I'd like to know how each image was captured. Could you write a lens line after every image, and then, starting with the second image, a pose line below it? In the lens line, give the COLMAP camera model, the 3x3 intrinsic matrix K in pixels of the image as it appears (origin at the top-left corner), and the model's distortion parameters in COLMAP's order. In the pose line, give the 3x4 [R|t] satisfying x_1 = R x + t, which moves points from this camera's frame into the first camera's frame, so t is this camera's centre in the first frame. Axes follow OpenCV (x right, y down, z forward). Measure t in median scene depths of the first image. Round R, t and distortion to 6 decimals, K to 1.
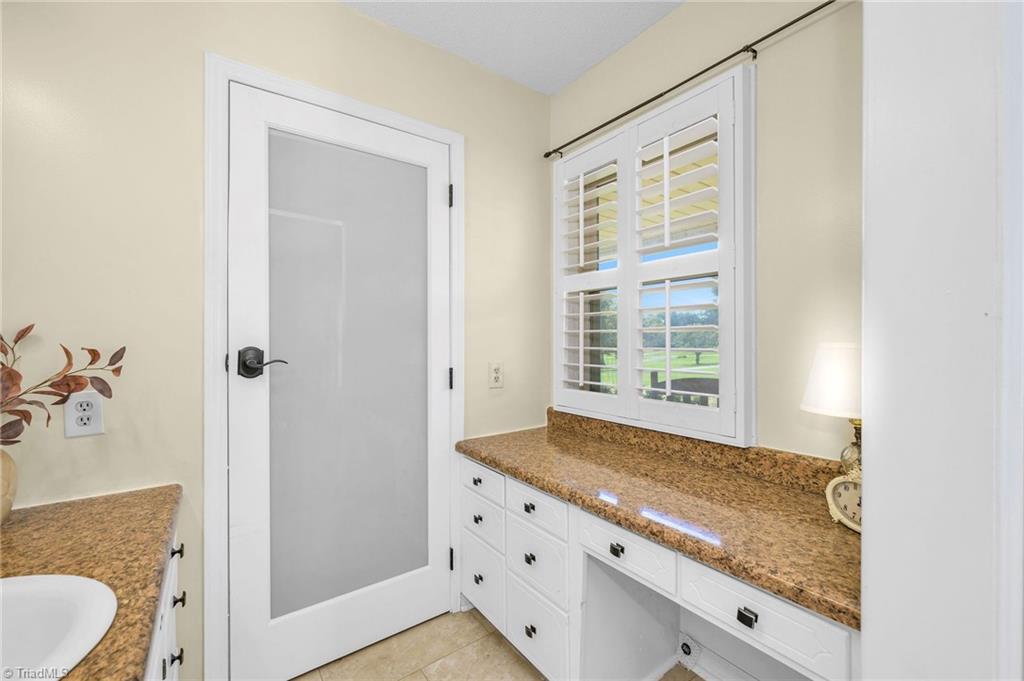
lens RADIAL K [[418.7, 0, 511.4], [0, 418.7, 338.8], [0, 0, 1]] dist [0.000027, -0.000072]
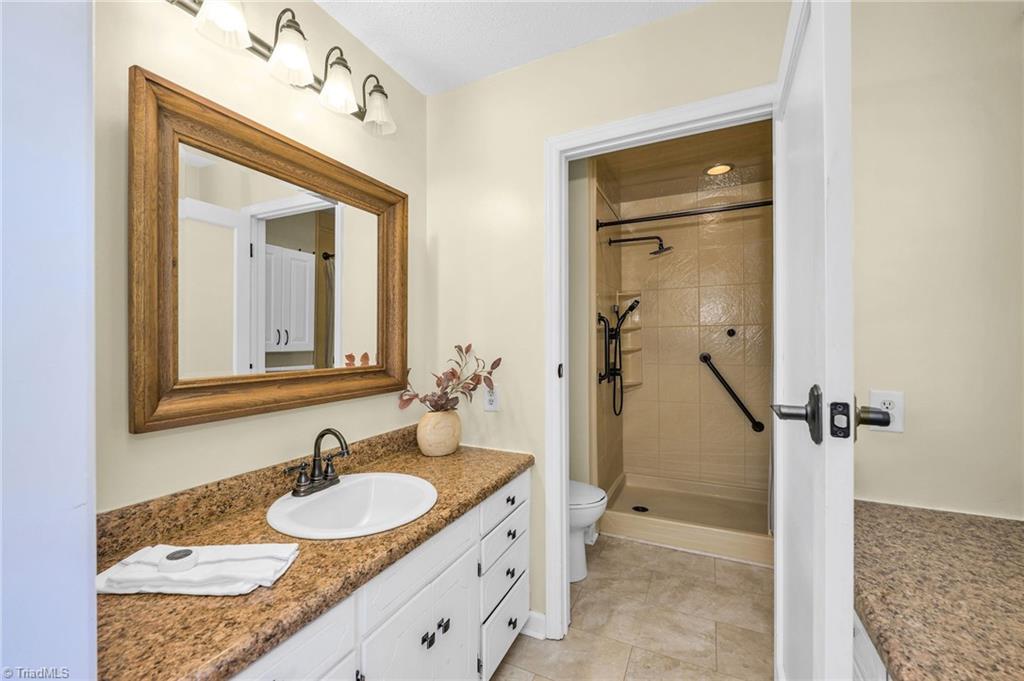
lens RADIAL K [[418.7, 0, 506.4], [0, 418.7, 338.6], [0, 0, 1]] dist [0.000027, -0.000072]
pose [[0.454758, -0.004469, -0.890604, 0.494321], [0.004801, 0.999985, -0.002567, -0.050393], [0.890602, -0.003108, 0.454772, 0.326414]]
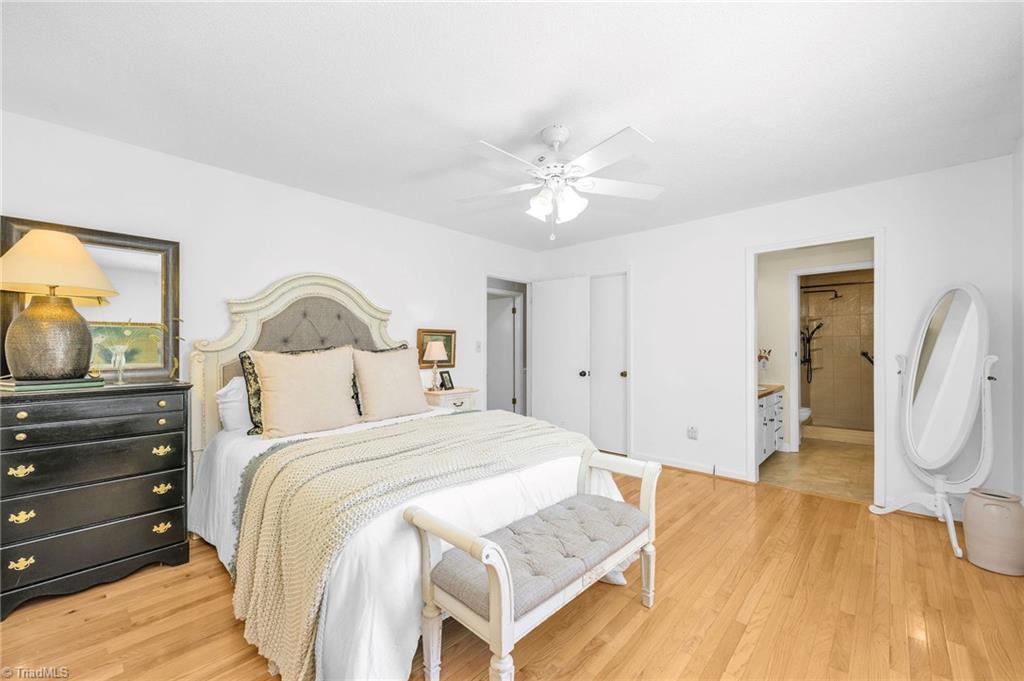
lens RADIAL K [[418.7, 0, 514.4], [0, 418.7, 343.1], [0, 0, 1]] dist [0.000027, -0.000072]
pose [[0.187007, -0.001264, -0.982358, 2.991569], [0.003086, 0.999995, -0.000700, -0.055837], [0.982354, -0.002900, 0.187010, -2.551563]]
